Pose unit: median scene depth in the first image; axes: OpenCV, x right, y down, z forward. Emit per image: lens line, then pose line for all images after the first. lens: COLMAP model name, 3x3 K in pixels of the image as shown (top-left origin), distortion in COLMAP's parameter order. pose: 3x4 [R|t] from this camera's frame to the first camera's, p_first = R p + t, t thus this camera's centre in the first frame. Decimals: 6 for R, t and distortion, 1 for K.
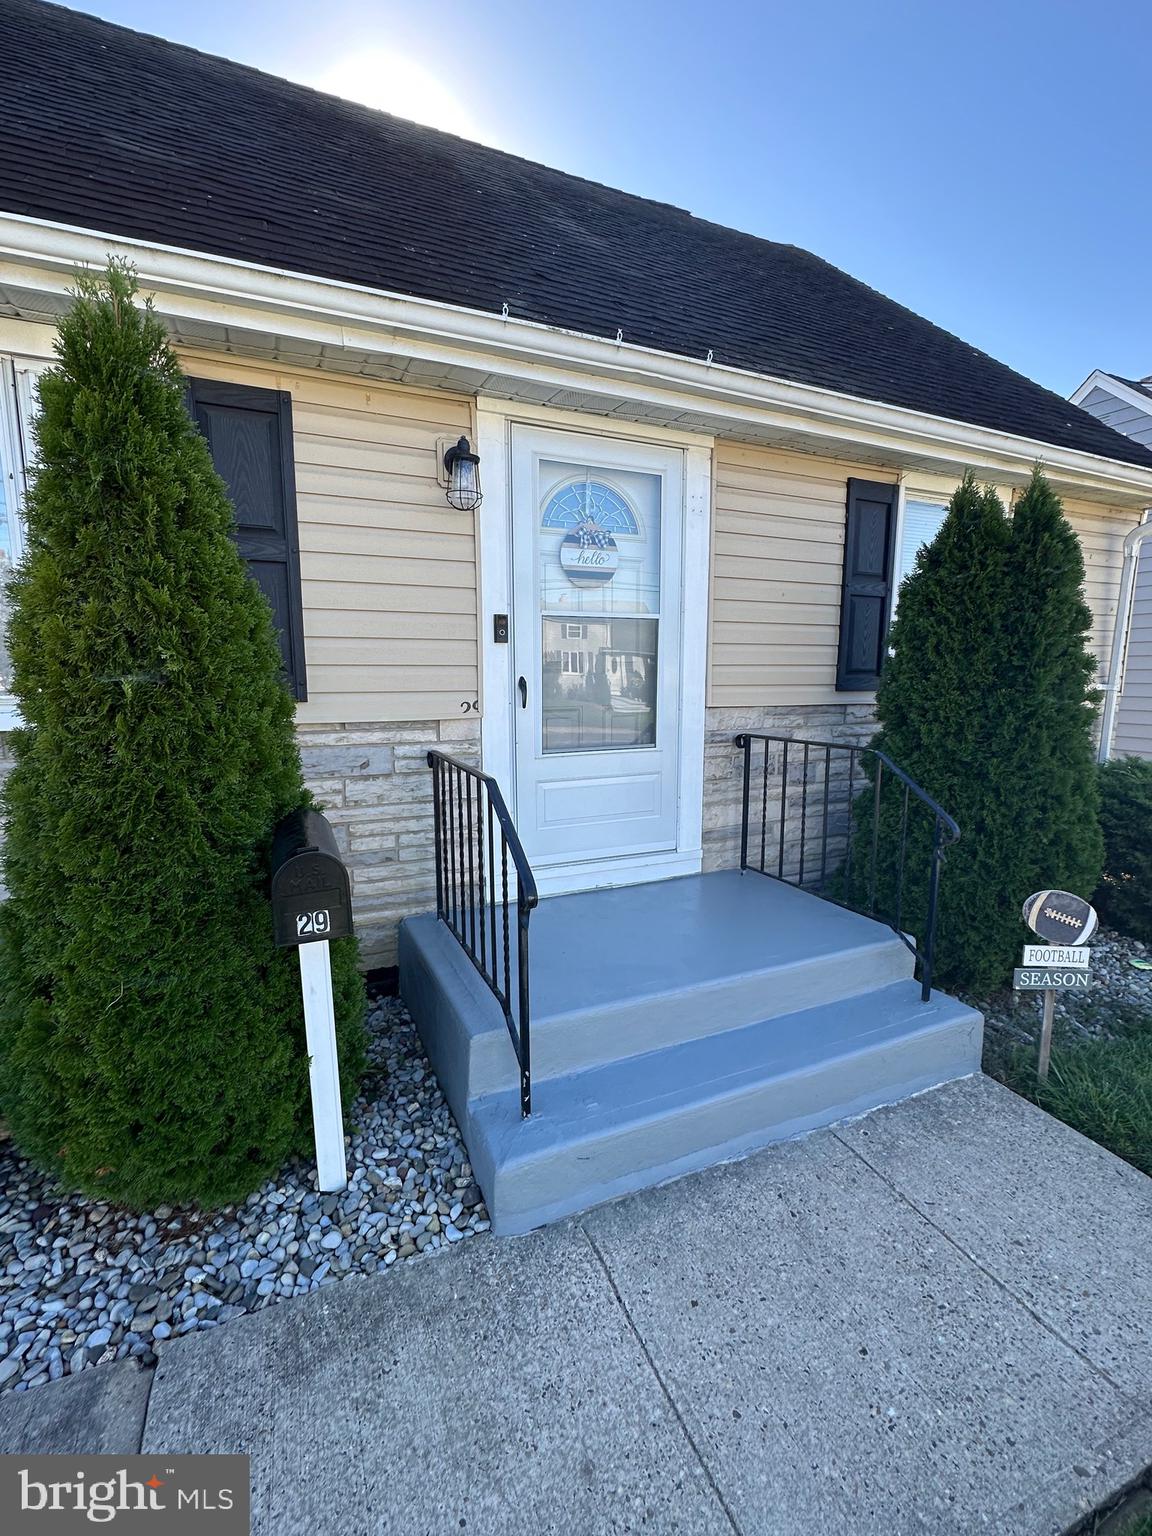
lens RADIAL K [[666.8, 0, 576.1], [0, 666.8, 766.5], [0, 0, 1]] dist [-0.001701, 0.000416]
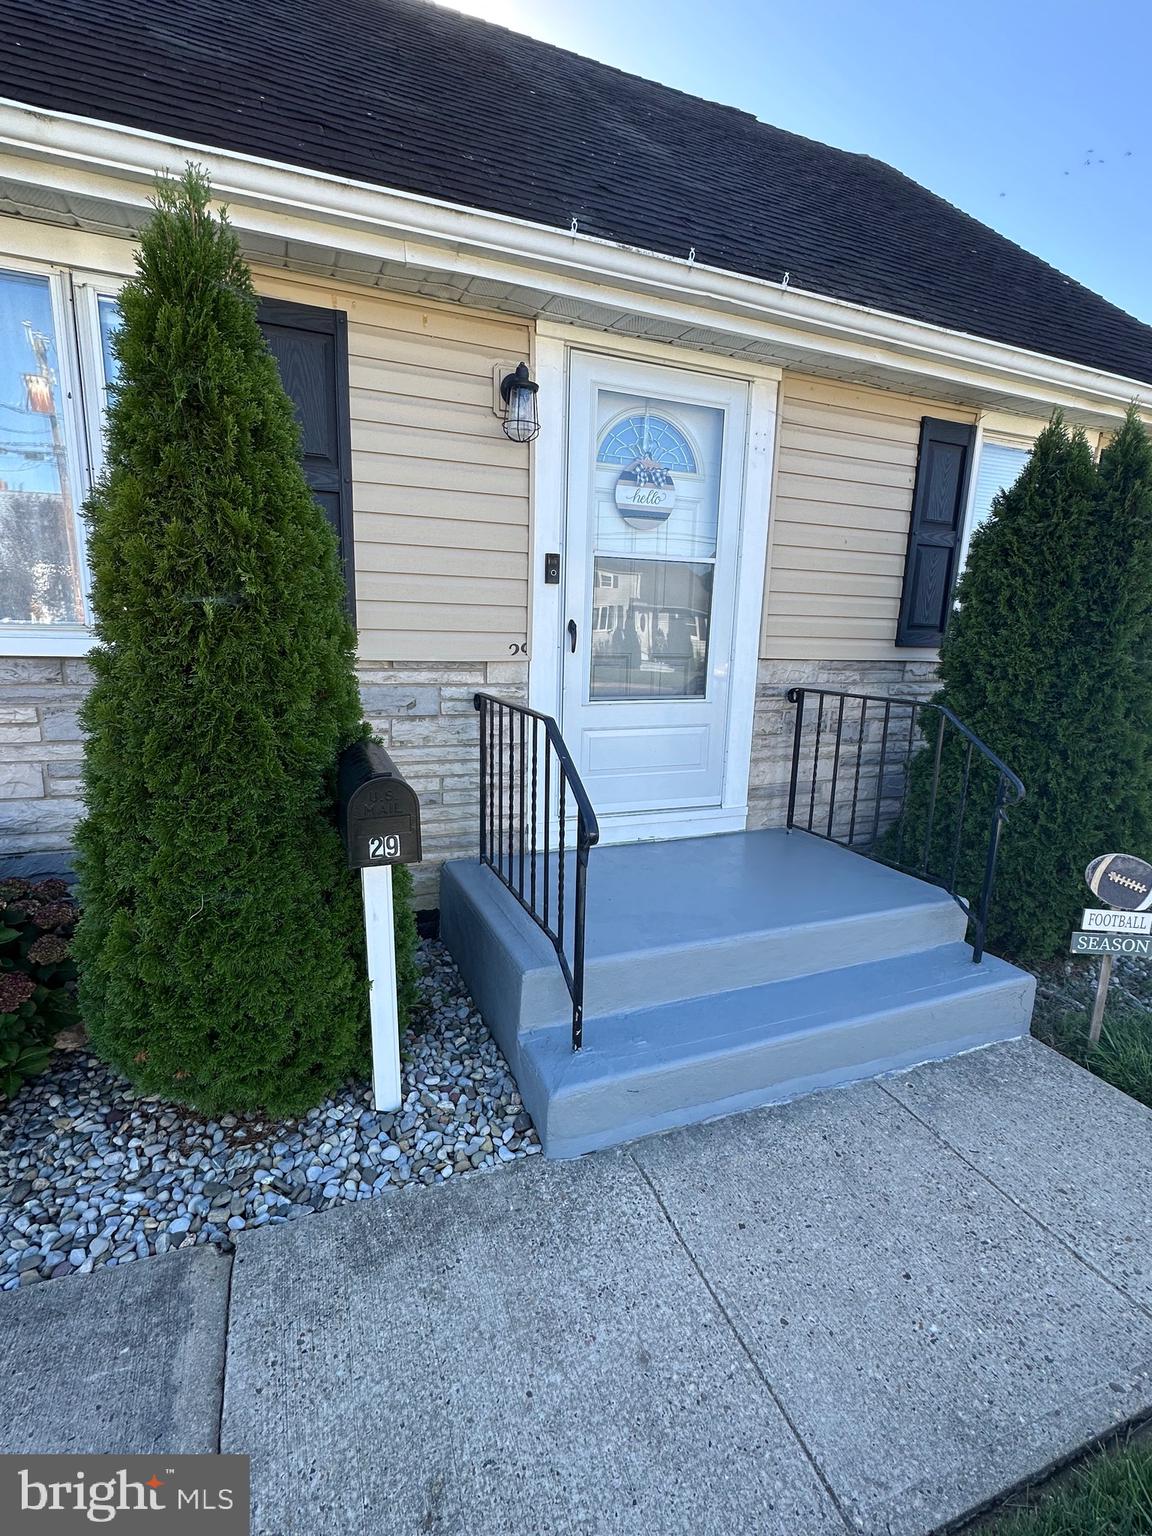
lens RADIAL K [[704.8, 0, 575.2], [0, 704.8, 768.4], [0, 0, 1]] dist [-0.002555, 0.000722]
pose [[0.999012, 0.033445, -0.029273, -0.044693], [-0.031794, 0.997973, 0.055131, 0.027256], [0.031057, -0.054145, 0.998050, -0.037210]]
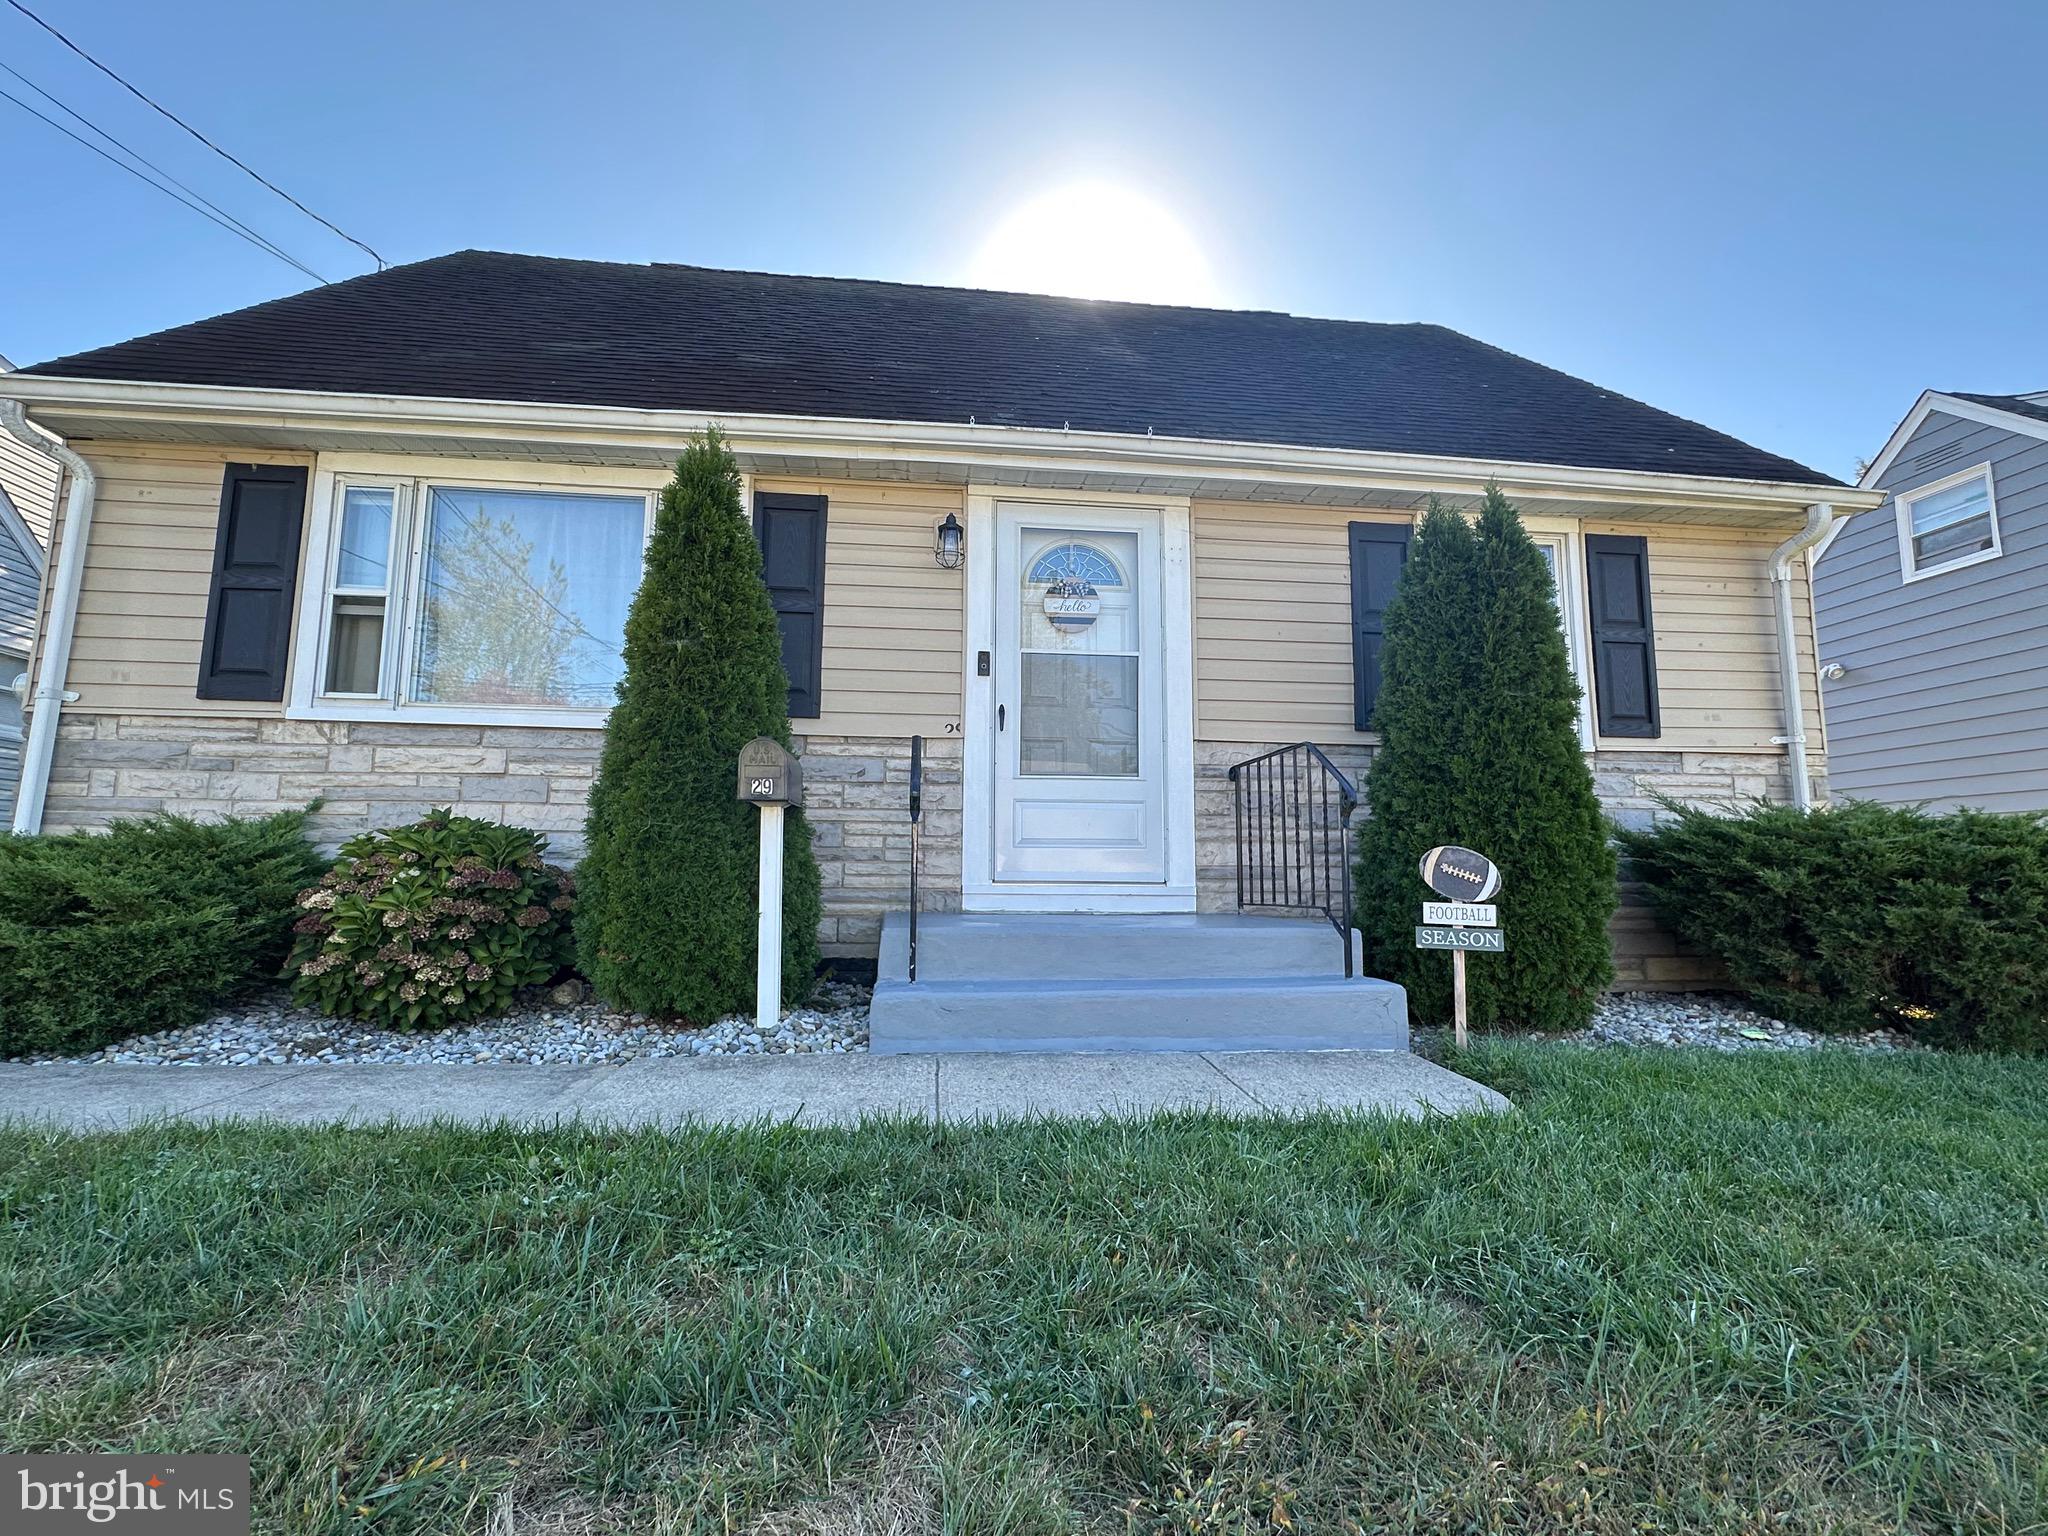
lens RADIAL K [[939.8, 0, 1026.5], [0, 939.8, 770.1], [0, 0, 1]] dist [-0.002555, 0.000722]
pose [[0.953312, -0.030468, -0.300446, 0.489373], [-0.049714, 0.965489, -0.255653, 0.425919], [0.297867, 0.258654, 0.918898, -0.472095]]
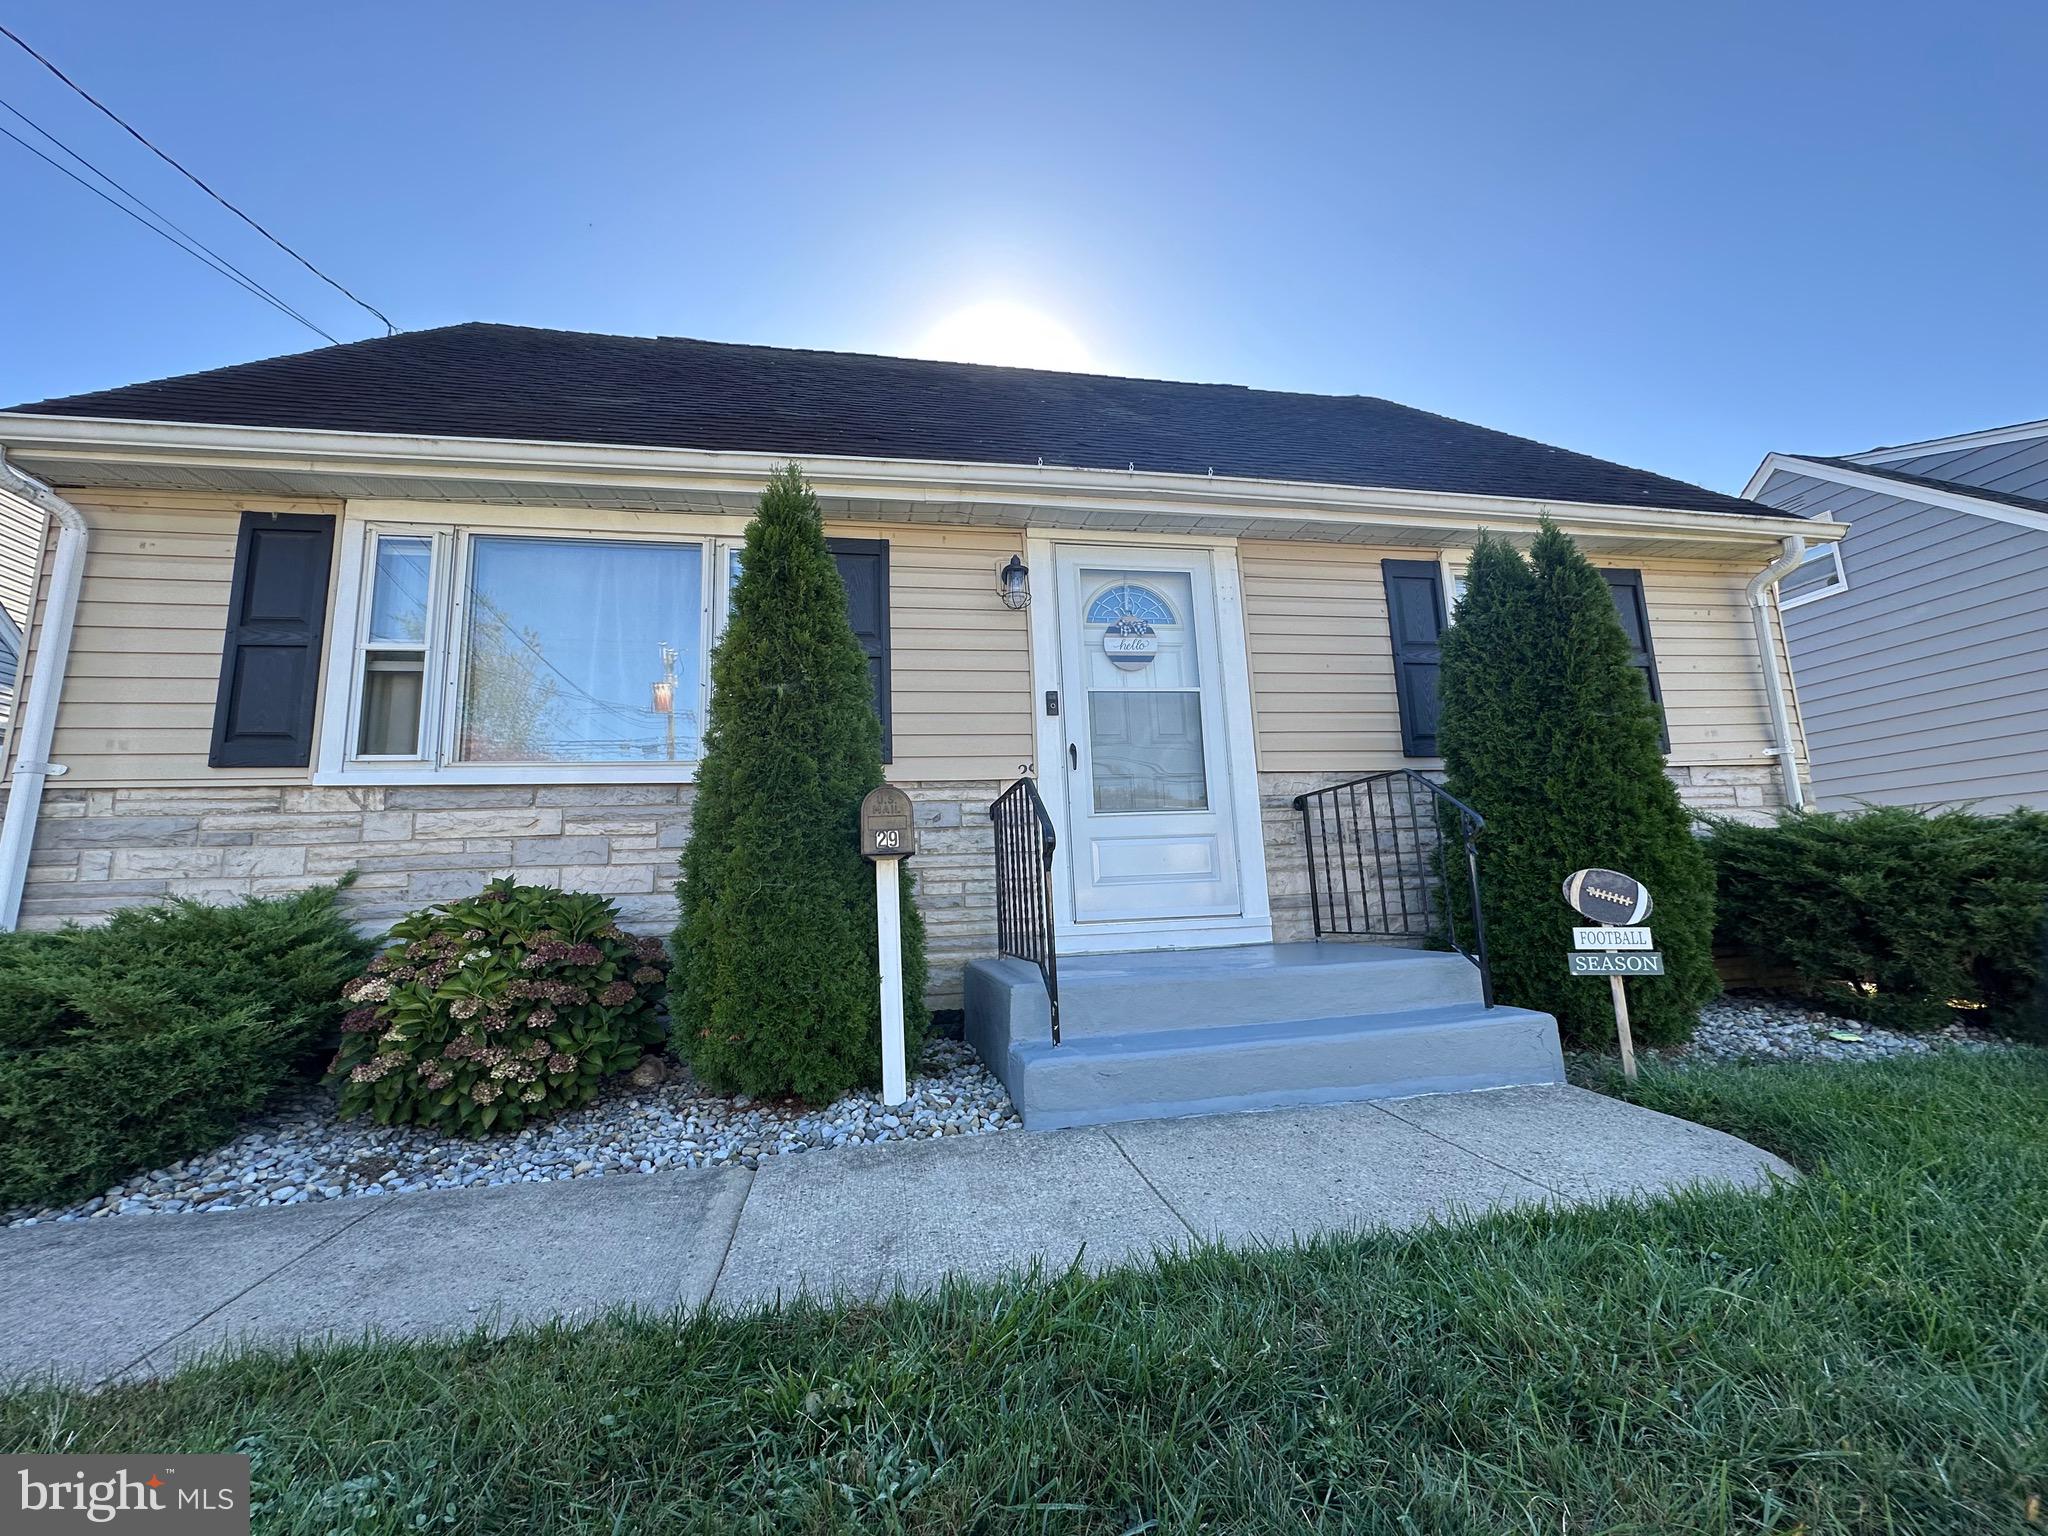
lens RADIAL K [[824.0, 0, 1025.7], [0, 824.0, 767.6], [0, 0, 1]] dist [-0.002077, 0.000423]
pose [[0.972491, -0.079437, -0.218978, 0.162428], [0.010403, 0.953930, -0.299849, 0.363419], [0.232709, 0.289322, 0.928514, -0.337881]]
